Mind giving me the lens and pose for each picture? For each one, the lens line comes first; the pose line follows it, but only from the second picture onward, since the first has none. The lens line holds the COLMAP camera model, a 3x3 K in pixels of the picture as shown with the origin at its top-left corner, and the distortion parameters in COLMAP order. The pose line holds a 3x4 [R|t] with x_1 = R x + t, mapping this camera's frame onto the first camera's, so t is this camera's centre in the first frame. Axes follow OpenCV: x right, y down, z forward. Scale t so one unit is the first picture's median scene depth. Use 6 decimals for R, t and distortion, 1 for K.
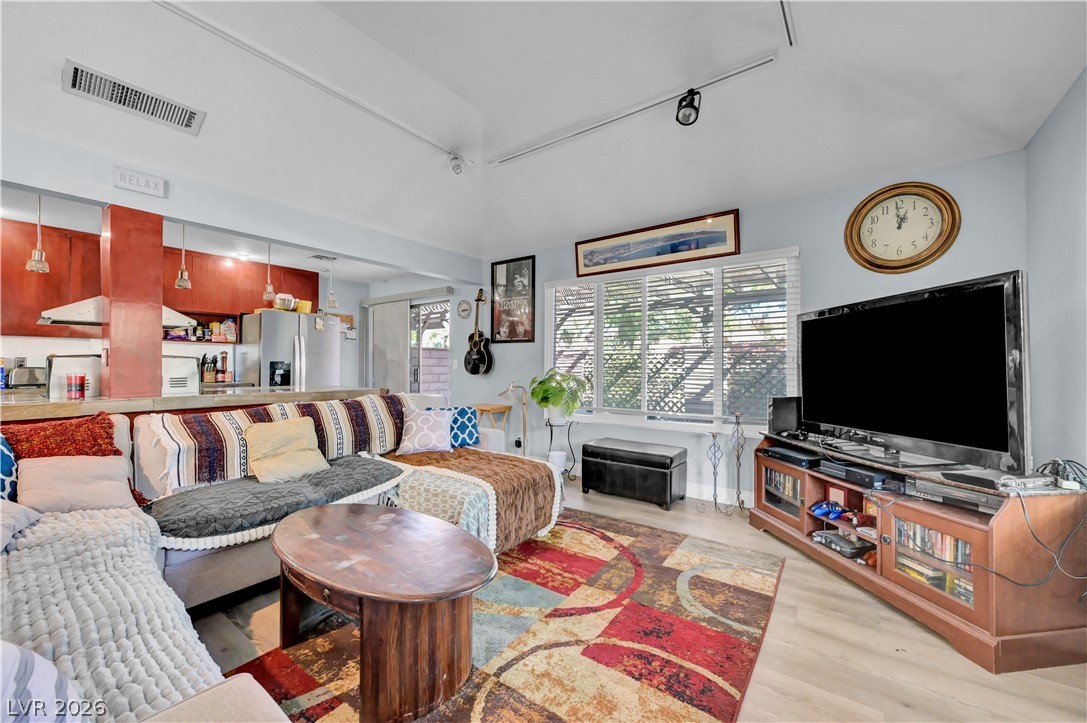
lens RADIAL K [[426.3, 0, 547.6], [0, 426.3, 365.1], [0, 0, 1]] dist [-0.001779, 0.000045]
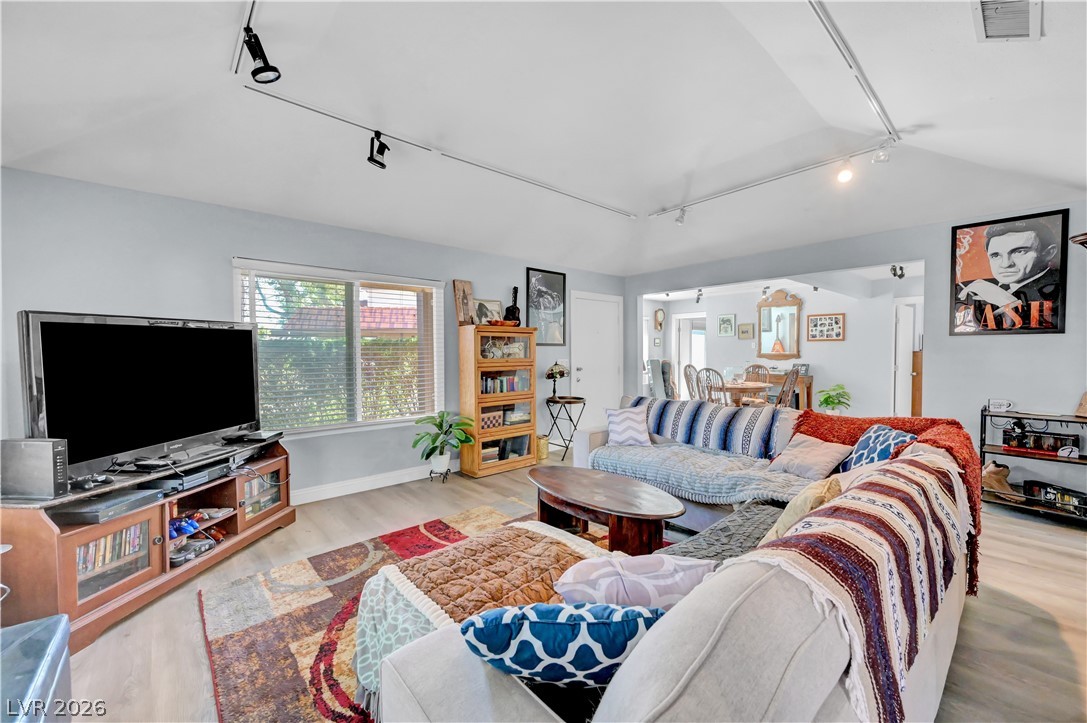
lens RADIAL K [[426.3, 0, 547.2], [0, 426.3, 363.5], [0, 0, 1]] dist [-0.001779, 0.000045]
pose [[-0.978379, -0.008460, 0.206648, -0.185446], [-0.002598, 0.999587, 0.028622, -0.034348], [-0.206805, 0.027466, -0.977997, 0.874195]]
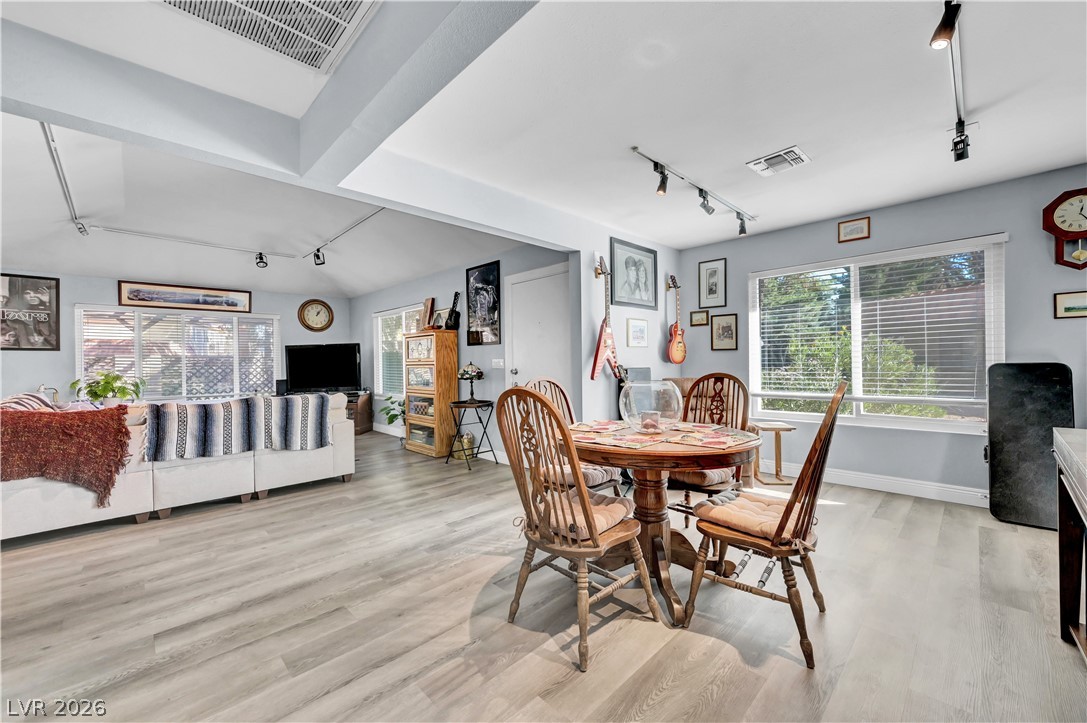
lens RADIAL K [[426.3, 0, 549.4], [0, 426.3, 362.3], [0, 0, 1]] dist [-0.001779, 0.000045]
pose [[0.154693, -0.007064, 0.987937, -0.949443], [0.012505, 0.999908, 0.005191, -0.009818], [-0.987883, 0.011551, 0.154767, -0.519881]]
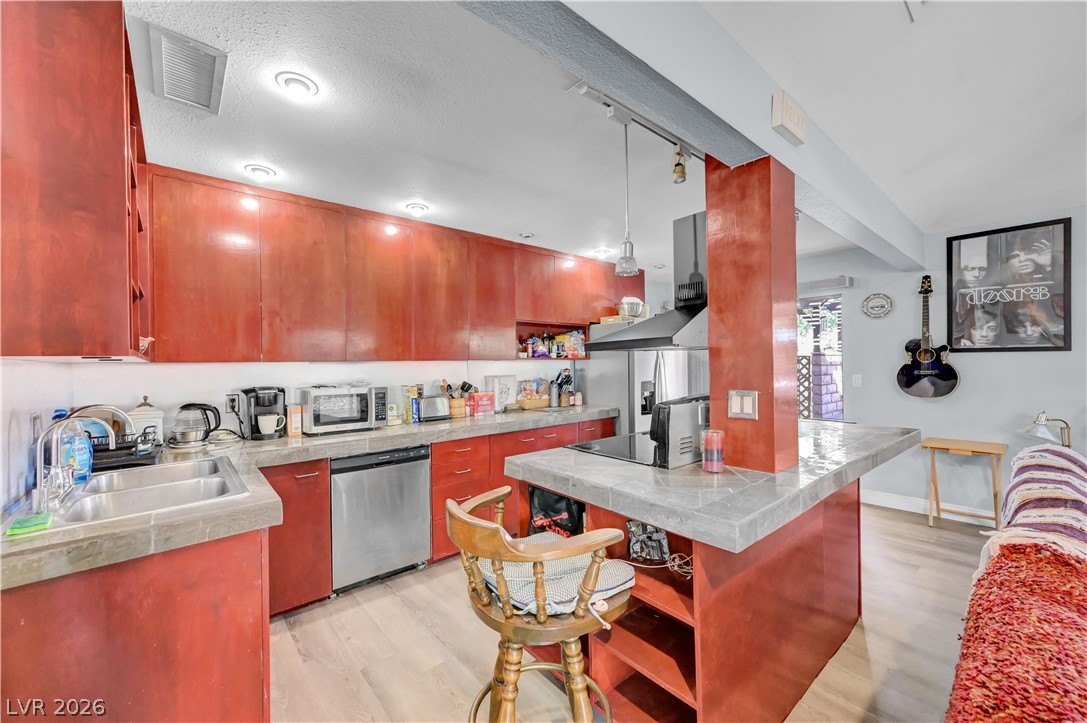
lens RADIAL K [[426.3, 0, 546.8], [0, 426.3, 364.6], [0, 0, 1]] dist [-0.001779, 0.000045]
pose [[0.975960, -0.015945, -0.217365, -0.640770], [0.017275, 0.999842, 0.004218, -0.046433], [0.217264, -0.007871, 0.976081, 0.174689]]
